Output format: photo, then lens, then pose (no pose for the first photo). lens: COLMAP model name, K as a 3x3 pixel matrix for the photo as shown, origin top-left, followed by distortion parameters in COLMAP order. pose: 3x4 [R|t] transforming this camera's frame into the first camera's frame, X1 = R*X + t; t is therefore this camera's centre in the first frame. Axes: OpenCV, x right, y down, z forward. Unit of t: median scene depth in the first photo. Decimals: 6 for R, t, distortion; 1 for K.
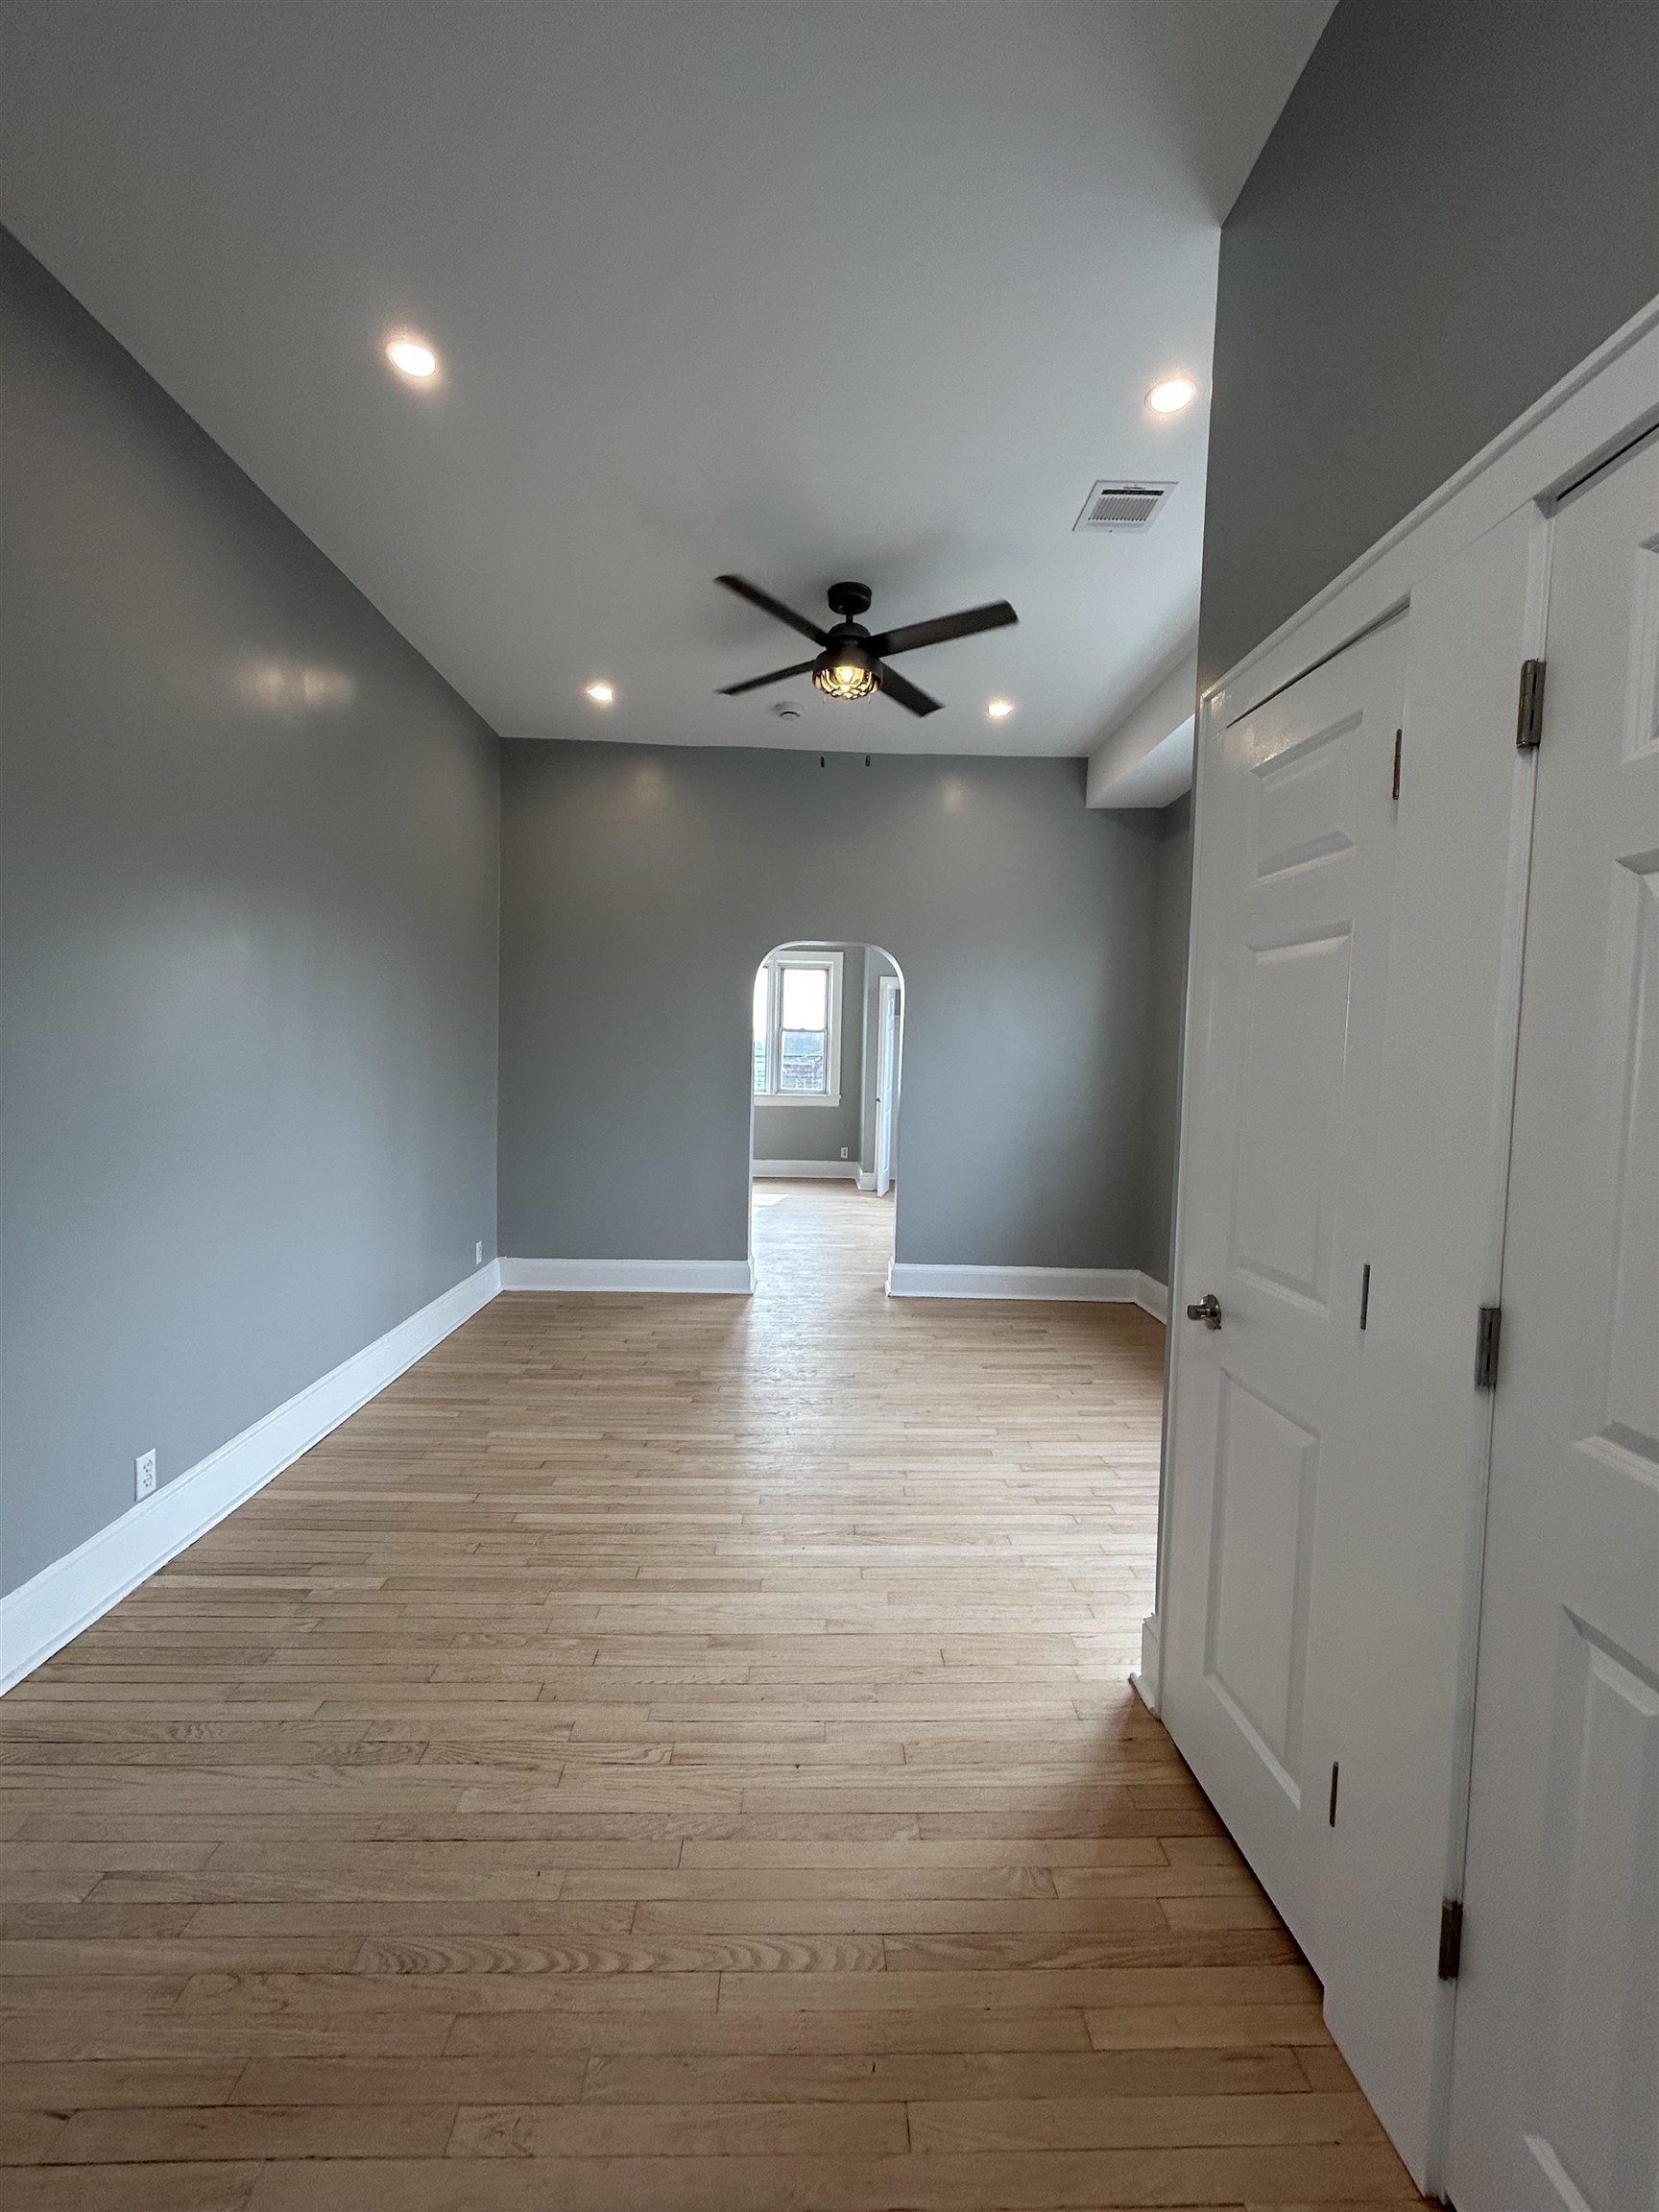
lens RADIAL K [[892.8, 0, 826.3], [0, 892.8, 1109.6], [0, 0, 1]] dist [0.008982, -0.000093]
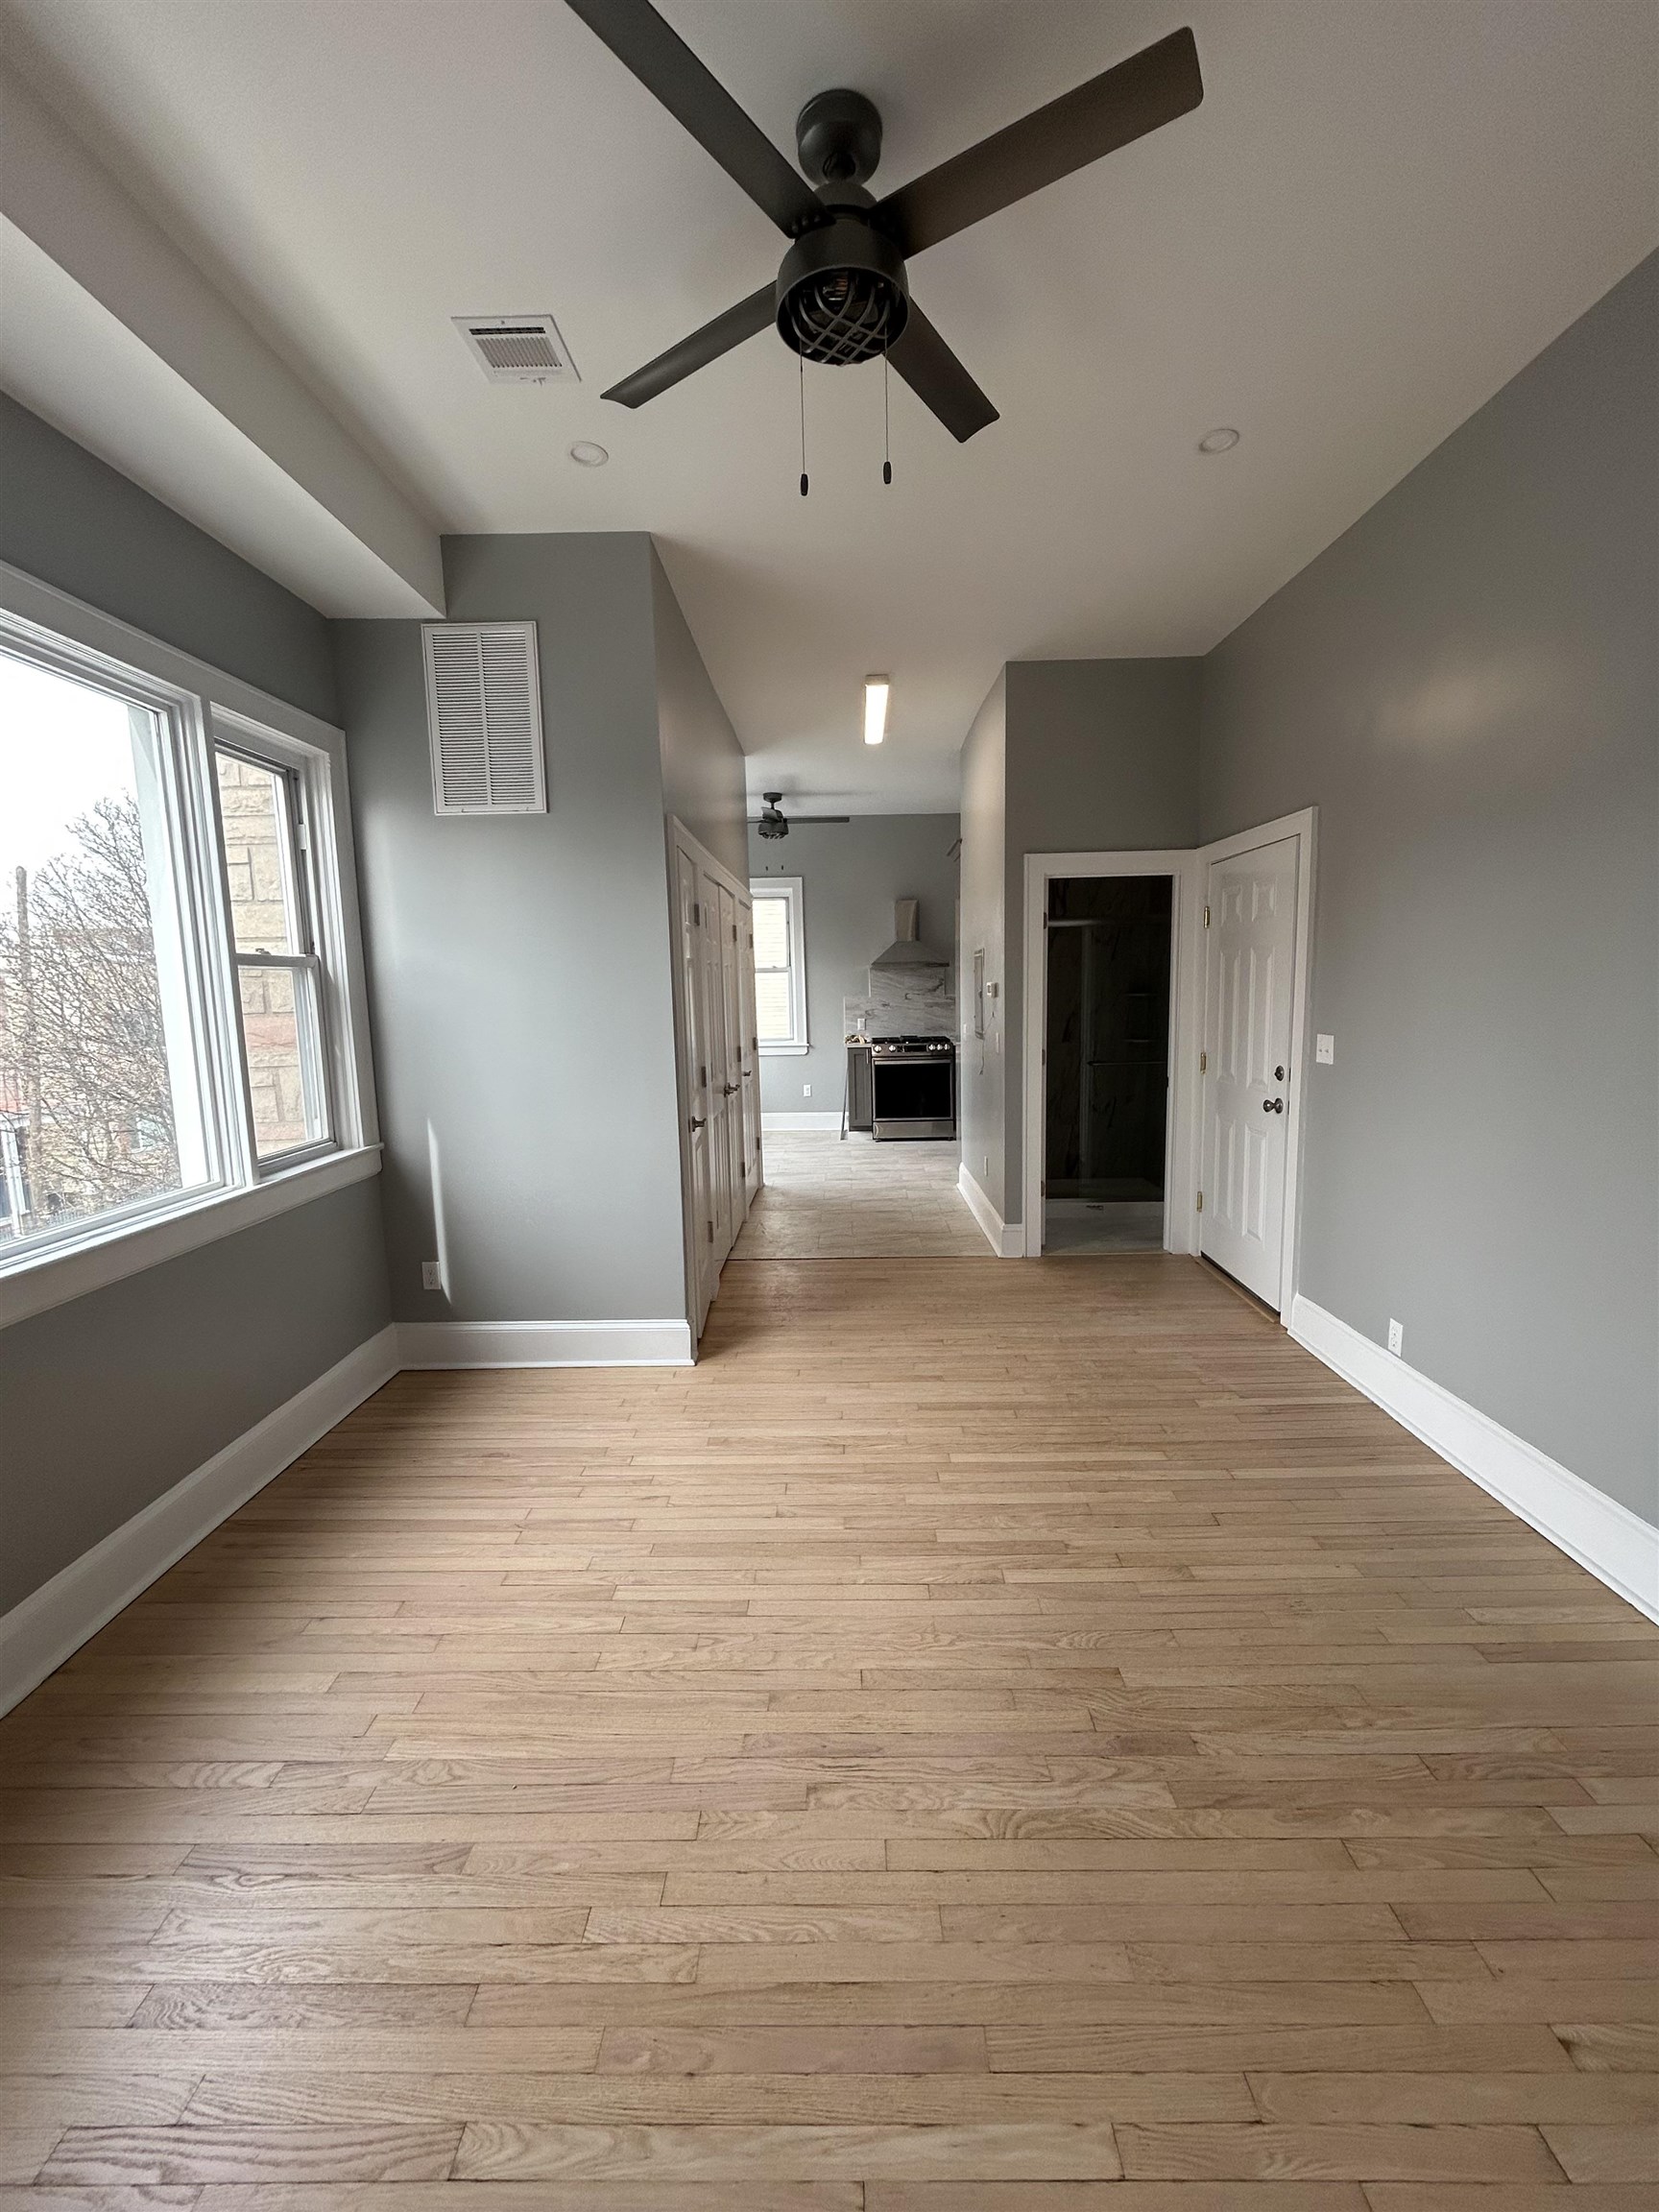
lens RADIAL K [[892.8, 0, 829.5], [0, 892.8, 1091.3], [0, 0, 1]] dist [0.008982, -0.000093]
pose [[-0.999198, -0.005465, 0.039675, 0.007718], [0.001914, 0.982998, 0.183605, -0.158154], [-0.040004, 0.183534, -0.982199, 1.956015]]
